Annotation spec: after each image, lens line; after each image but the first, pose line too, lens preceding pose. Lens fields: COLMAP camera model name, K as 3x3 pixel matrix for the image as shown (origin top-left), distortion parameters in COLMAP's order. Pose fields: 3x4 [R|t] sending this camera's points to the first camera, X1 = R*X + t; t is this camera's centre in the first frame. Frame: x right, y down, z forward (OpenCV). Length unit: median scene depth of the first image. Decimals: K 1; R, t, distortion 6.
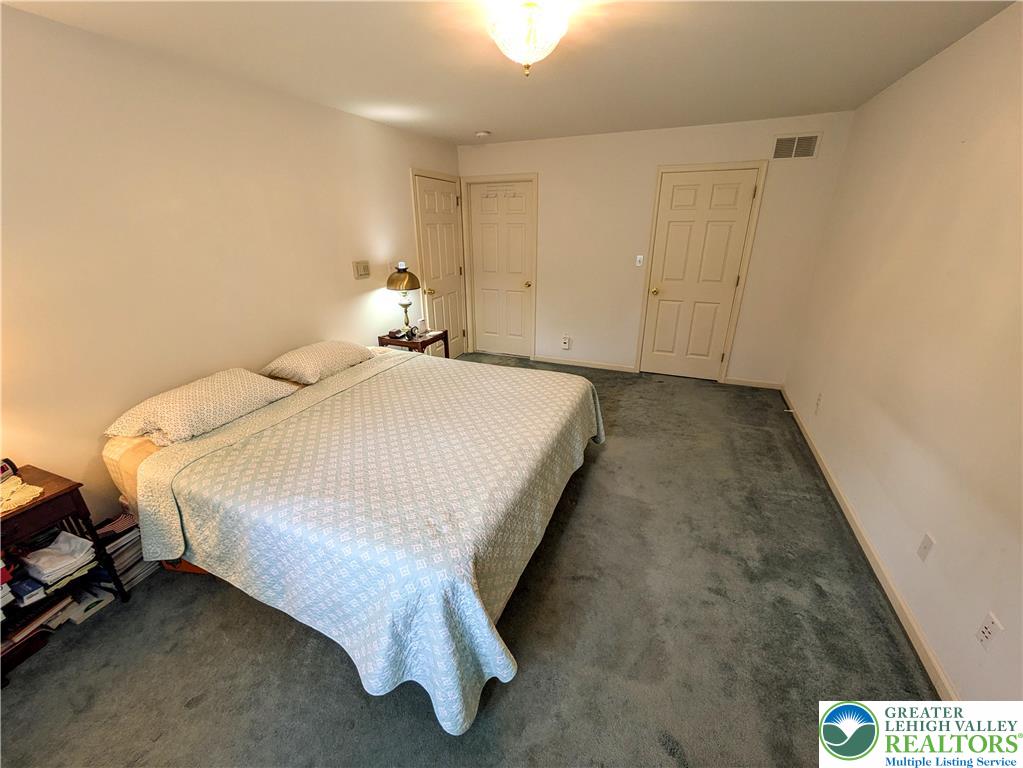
lens RADIAL K [[411.2, 0, 512.9], [0, 411.2, 384.6], [0, 0, 1]] dist [-0.003769, 0.002164]
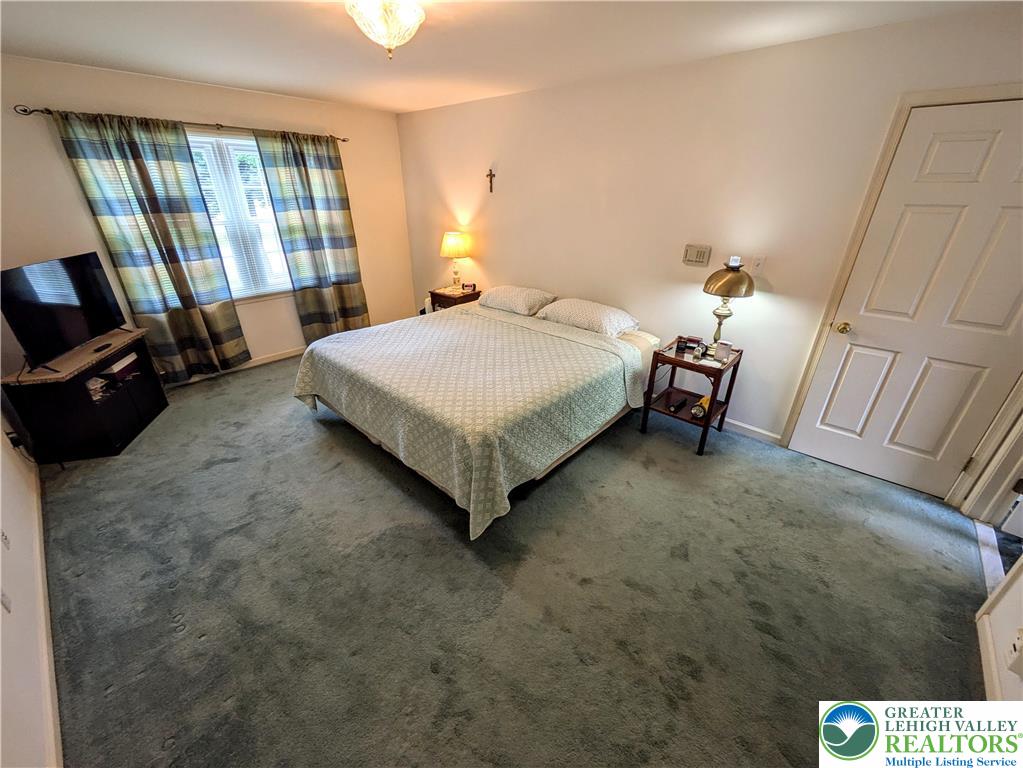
lens RADIAL K [[411.2, 0, 511.9], [0, 411.2, 384.3], [0, 0, 1]] dist [-0.003769, 0.002164]
pose [[-0.347475, 0.408461, -0.844050, 0.581905], [-0.351248, 0.777902, 0.521050, -0.381225], [0.869417, 0.477523, -0.126830, 0.909338]]
